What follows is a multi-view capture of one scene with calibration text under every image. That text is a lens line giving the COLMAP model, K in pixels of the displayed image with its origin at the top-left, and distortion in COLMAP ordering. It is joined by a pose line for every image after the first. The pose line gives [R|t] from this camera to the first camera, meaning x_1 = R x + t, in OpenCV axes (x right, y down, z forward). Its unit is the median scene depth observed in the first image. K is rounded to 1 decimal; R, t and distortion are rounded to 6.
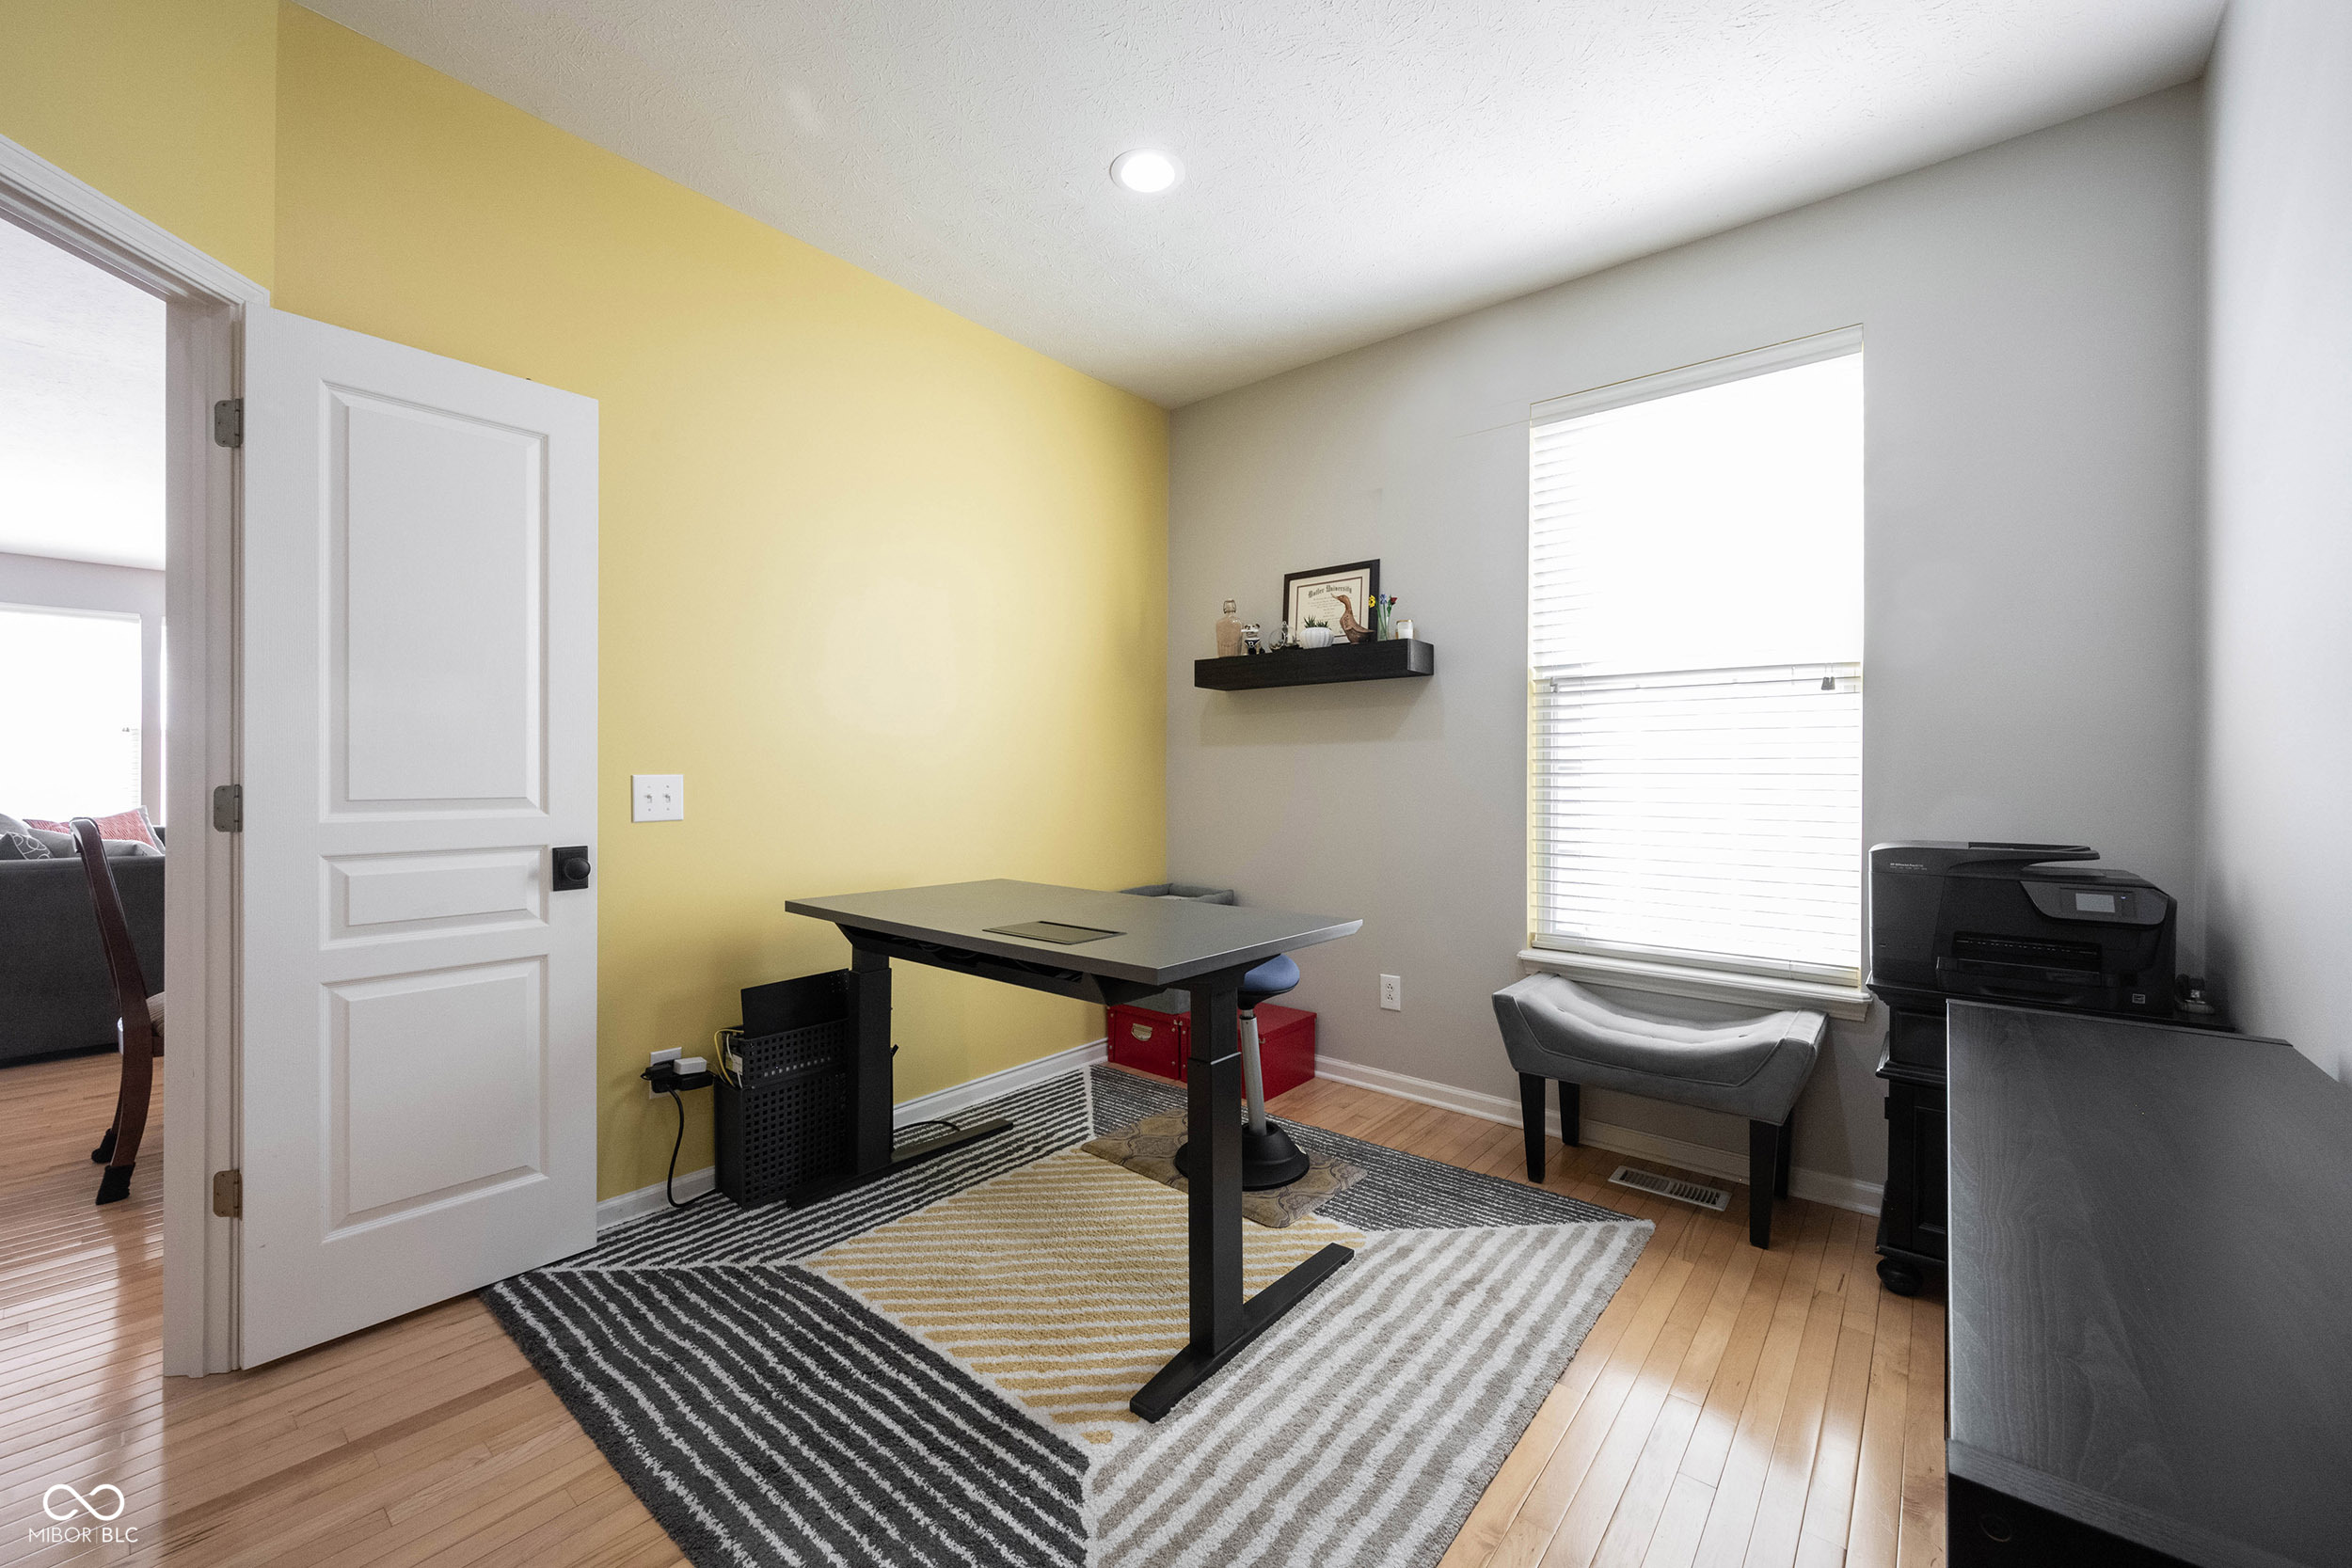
lens RADIAL K [[925.2, 0, 1172.3], [0, 925.2, 776.9], [0, 0, 1]] dist [-0.000195, -0.000255]
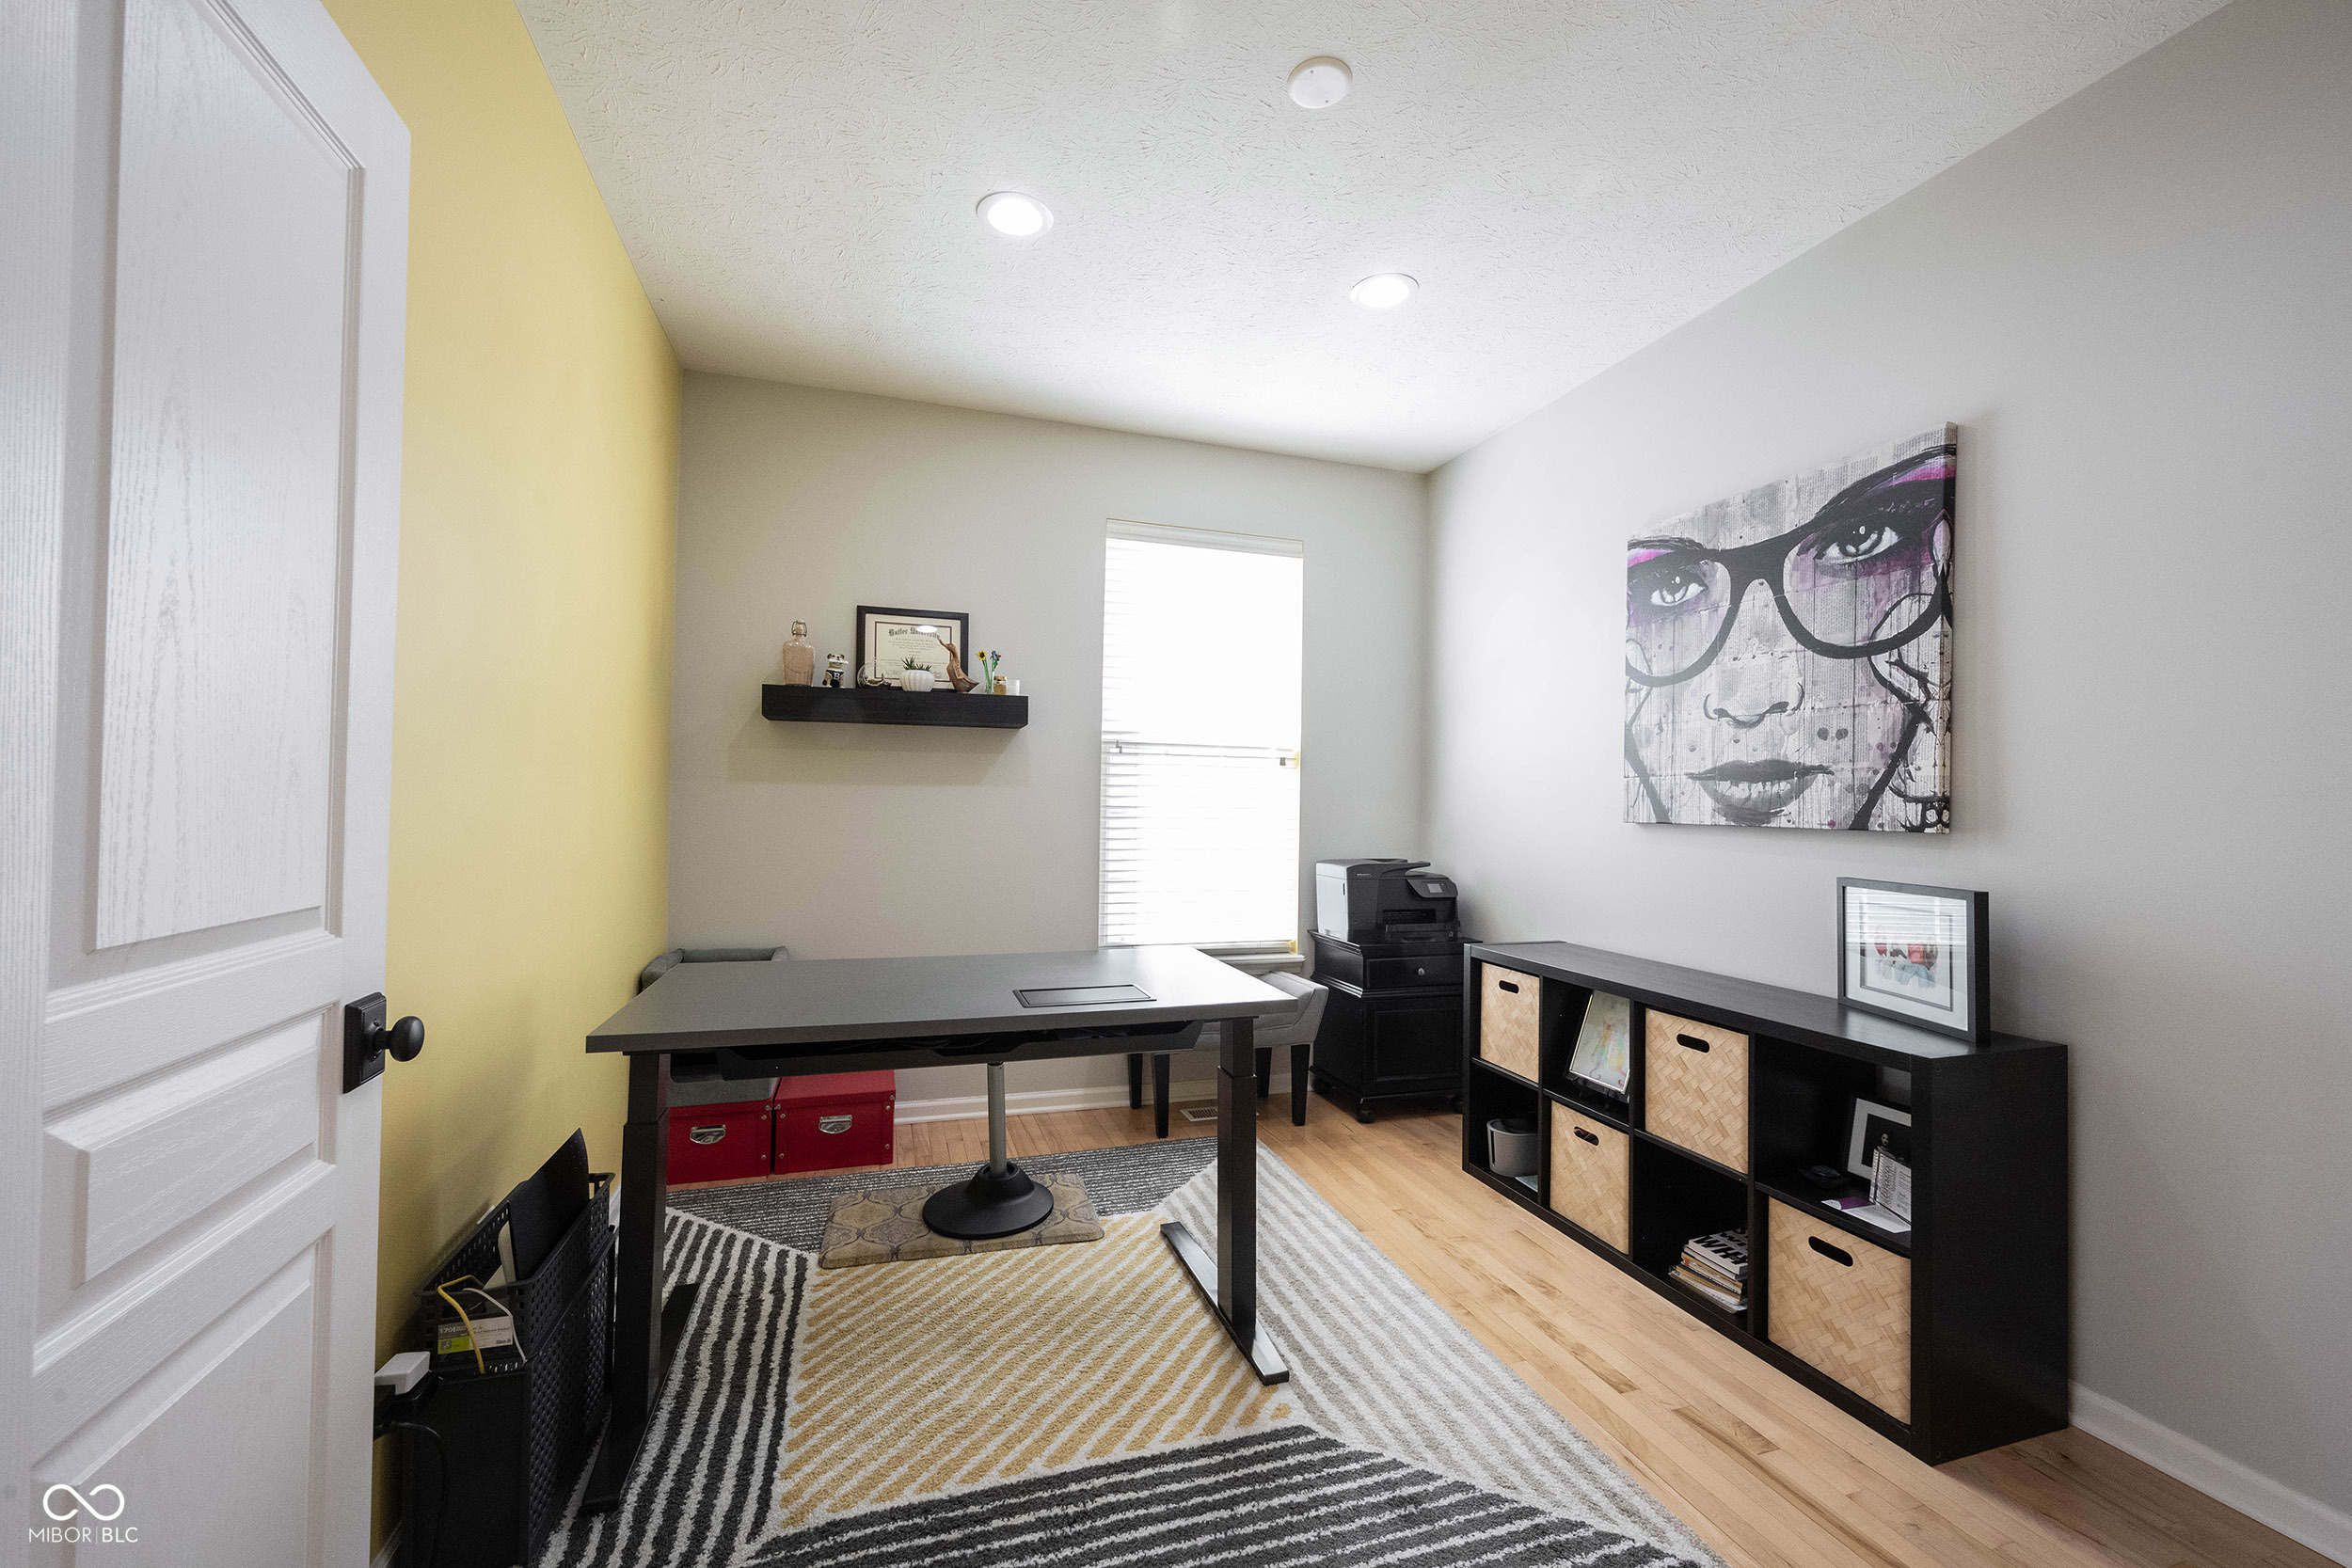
lens RADIAL K [[927.6, 0, 1170.7], [0, 927.6, 788.5], [0, 0, 1]] dist [0.000787, 0.000122]
pose [[0.538345, 0.017417, 0.842545, -0.742418], [-0.011552, 0.999845, -0.013287, -0.032654], [-0.842645, -0.002580, 0.538463, 0.318818]]
